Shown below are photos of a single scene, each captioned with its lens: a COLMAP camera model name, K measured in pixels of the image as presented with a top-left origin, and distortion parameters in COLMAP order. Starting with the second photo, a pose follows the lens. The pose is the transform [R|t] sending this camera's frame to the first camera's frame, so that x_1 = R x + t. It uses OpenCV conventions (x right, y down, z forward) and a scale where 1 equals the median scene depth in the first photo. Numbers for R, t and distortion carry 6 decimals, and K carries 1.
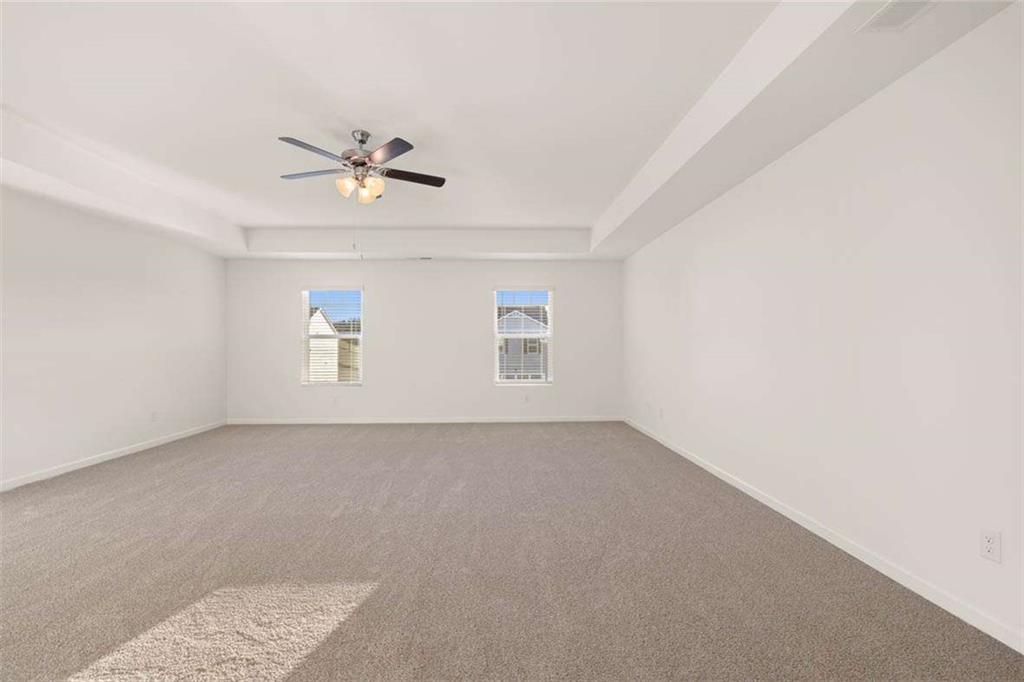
lens RADIAL K [[437.4, 0, 510.4], [0, 437.4, 341.1], [0, 0, 1]] dist [-0.004626, -0.000587]
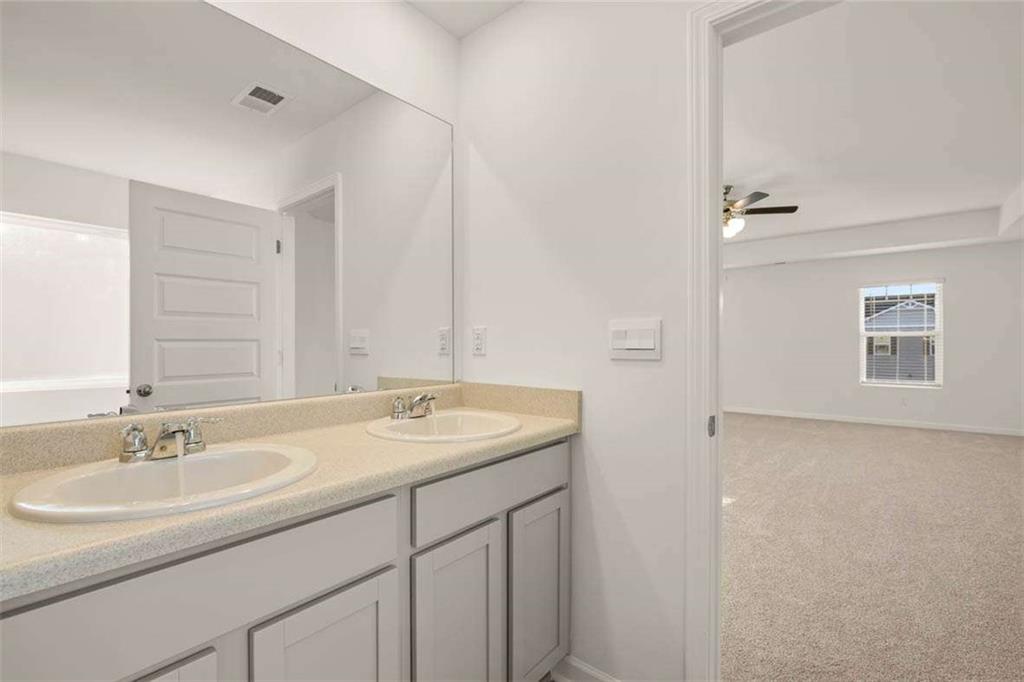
lens RADIAL K [[437.4, 0, 514.4], [0, 437.4, 346.1], [0, 0, 1]] dist [-0.004626, -0.000587]
pose [[0.740942, 0.003825, -0.671559, 0.050040], [0.004600, 0.999931, 0.010769, -0.000360], [0.671554, -0.011068, 0.740873, -0.264806]]
